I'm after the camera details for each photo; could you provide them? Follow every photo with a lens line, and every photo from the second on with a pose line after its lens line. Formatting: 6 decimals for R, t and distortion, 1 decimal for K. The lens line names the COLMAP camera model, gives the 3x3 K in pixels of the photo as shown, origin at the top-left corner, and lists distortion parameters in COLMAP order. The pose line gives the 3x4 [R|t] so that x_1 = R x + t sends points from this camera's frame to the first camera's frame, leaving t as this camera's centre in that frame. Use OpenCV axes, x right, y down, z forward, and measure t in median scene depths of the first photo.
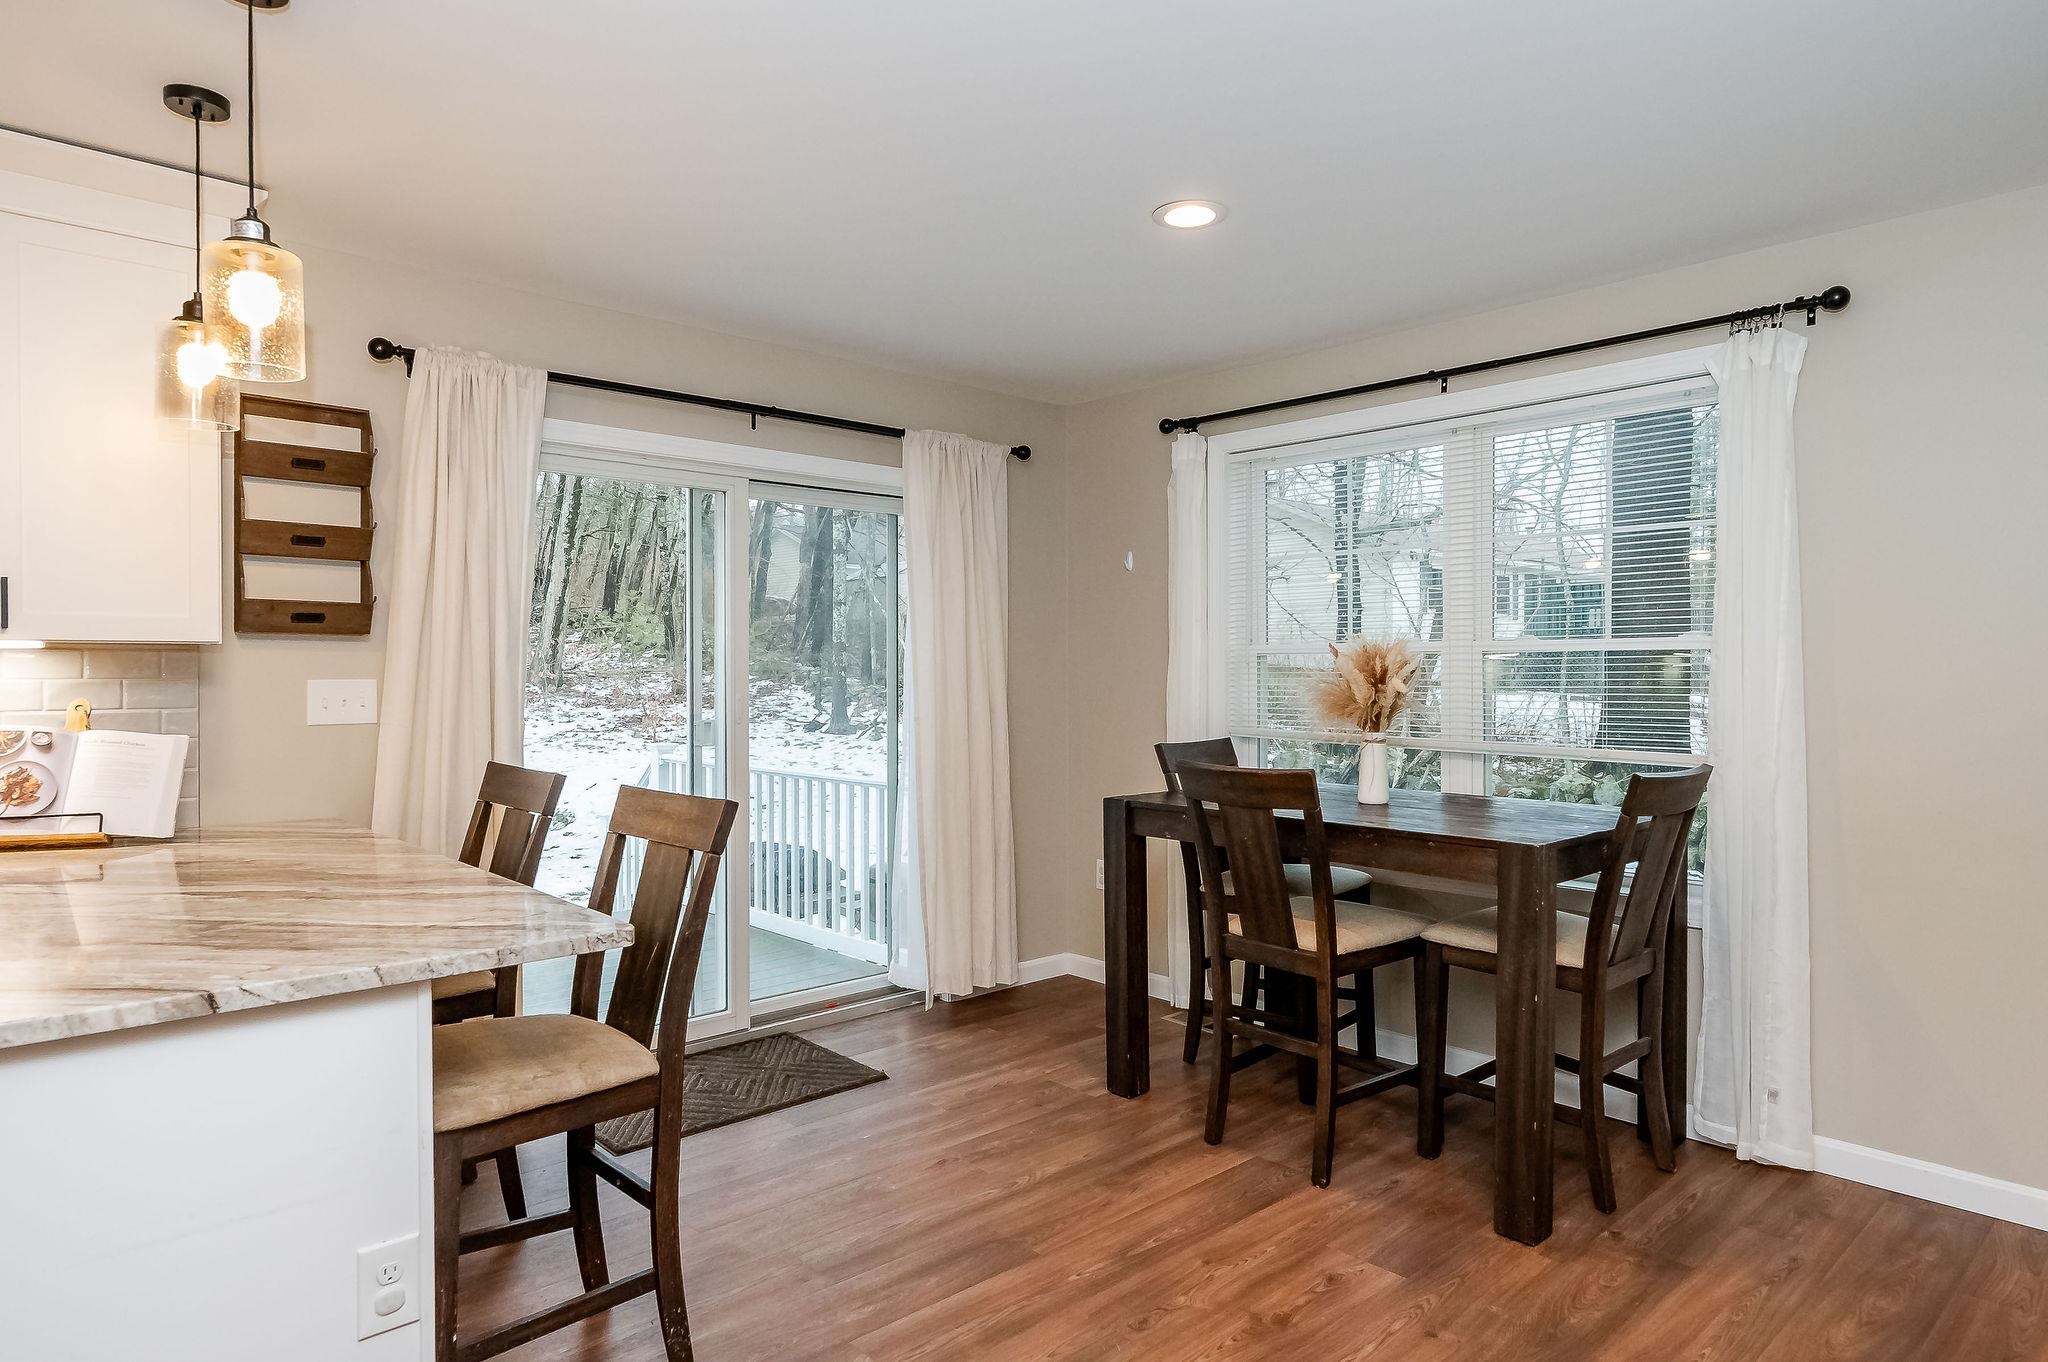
lens RADIAL K [[1198.0, 0, 1022.1], [0, 1198.0, 681.0], [0, 0, 1]] dist [-0.004244, 0.000270]
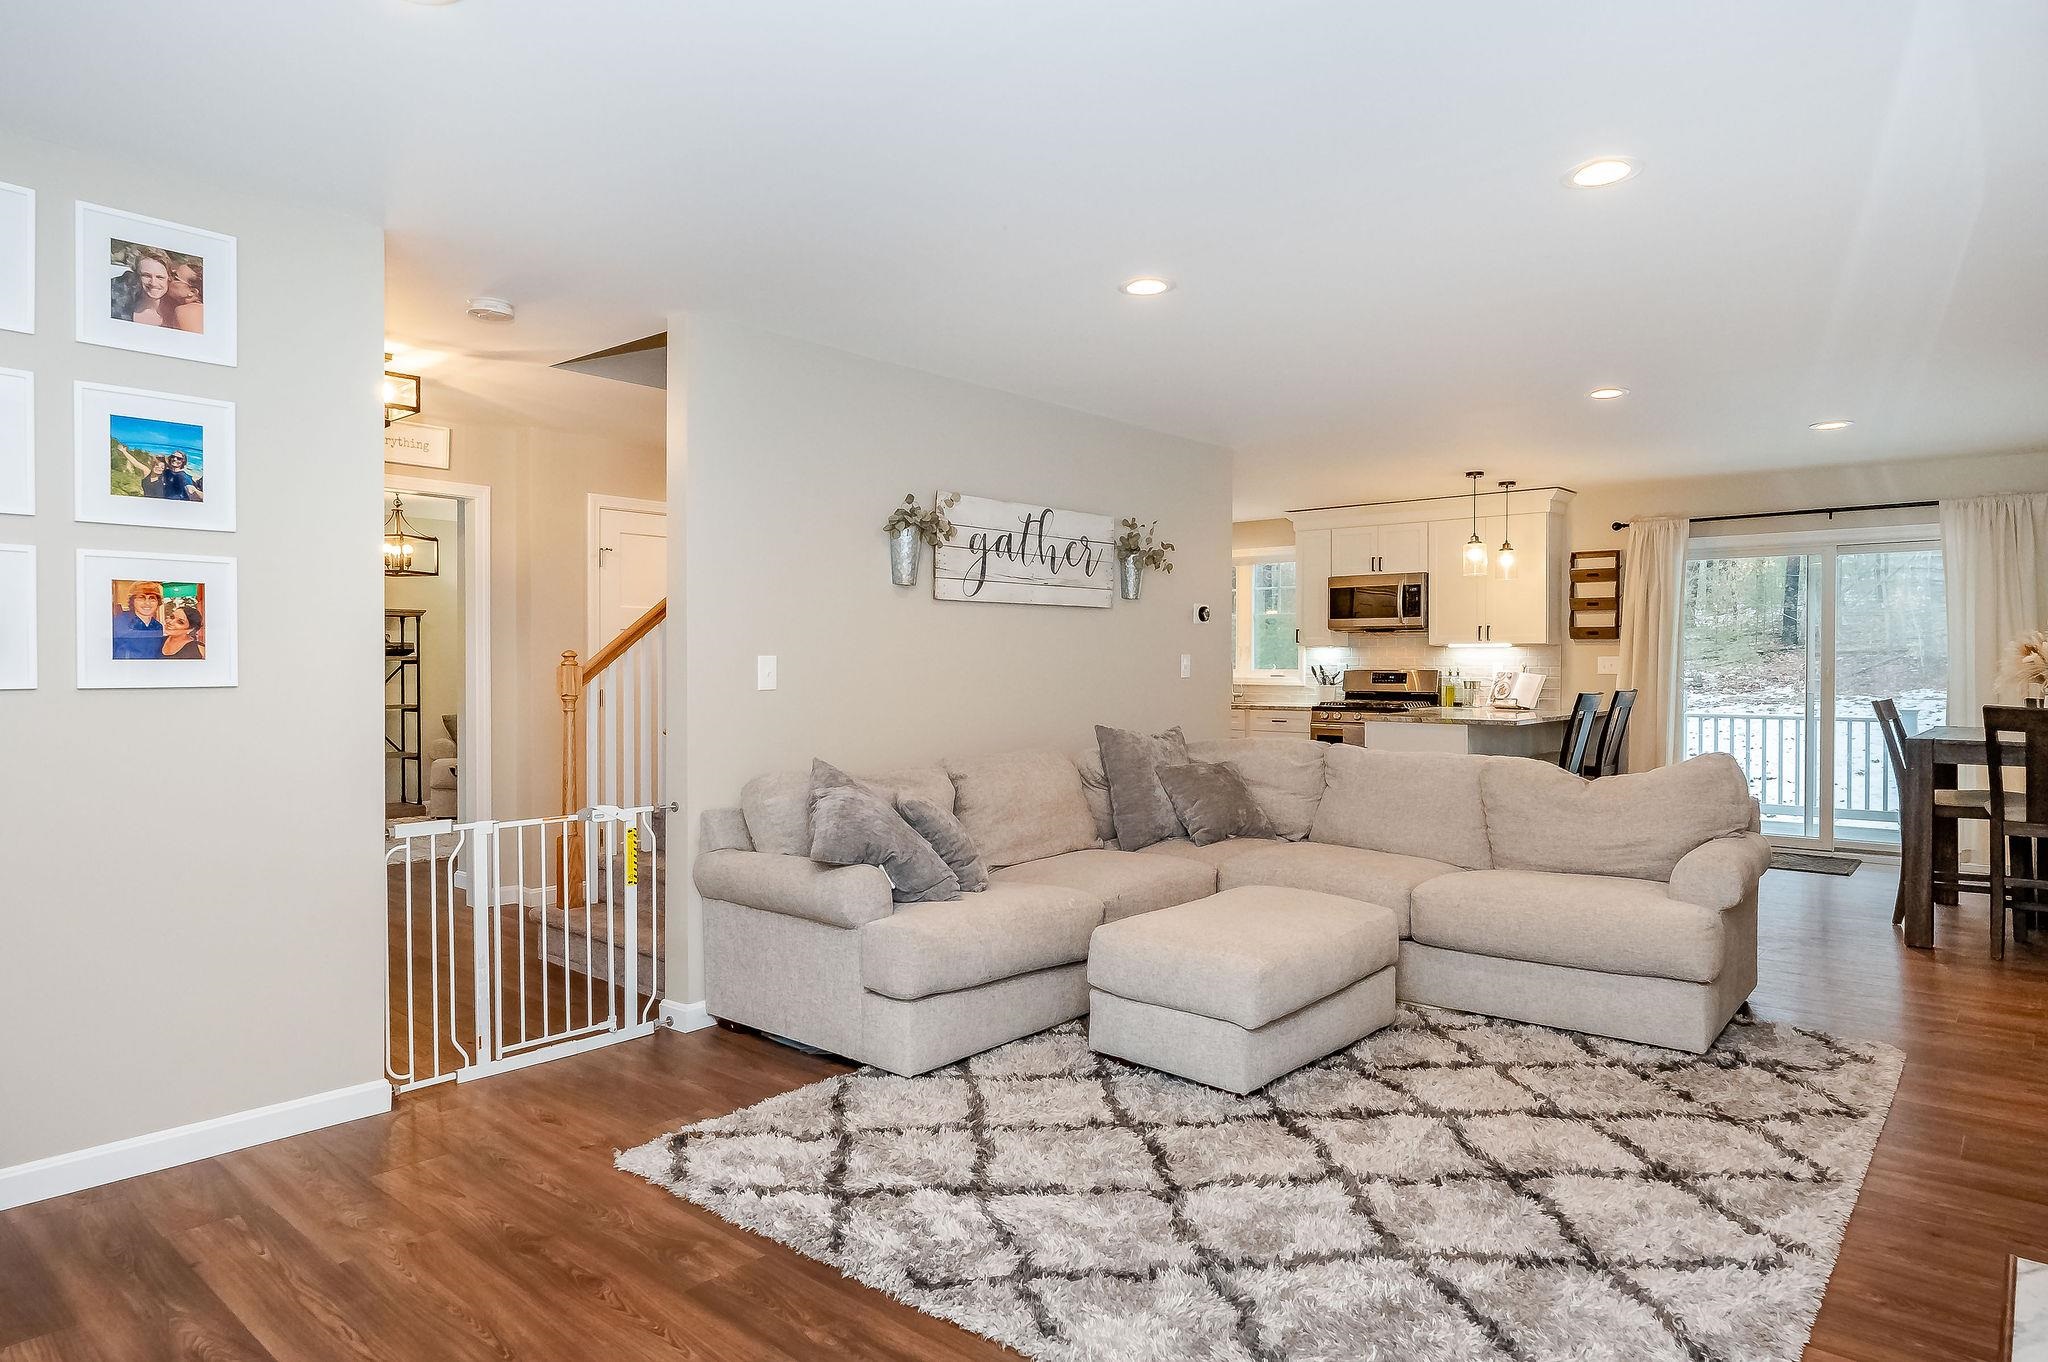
lens RADIAL K [[1198.0, 0, 1019.2], [0, 1198.0, 678.6], [0, 0, 1]] dist [-0.004244, 0.000270]
pose [[0.111791, 0.015553, -0.993610, 1.862624], [-0.009599, 0.999848, 0.014570, 0.020742], [0.993685, 0.007909, 0.111924, -0.548159]]
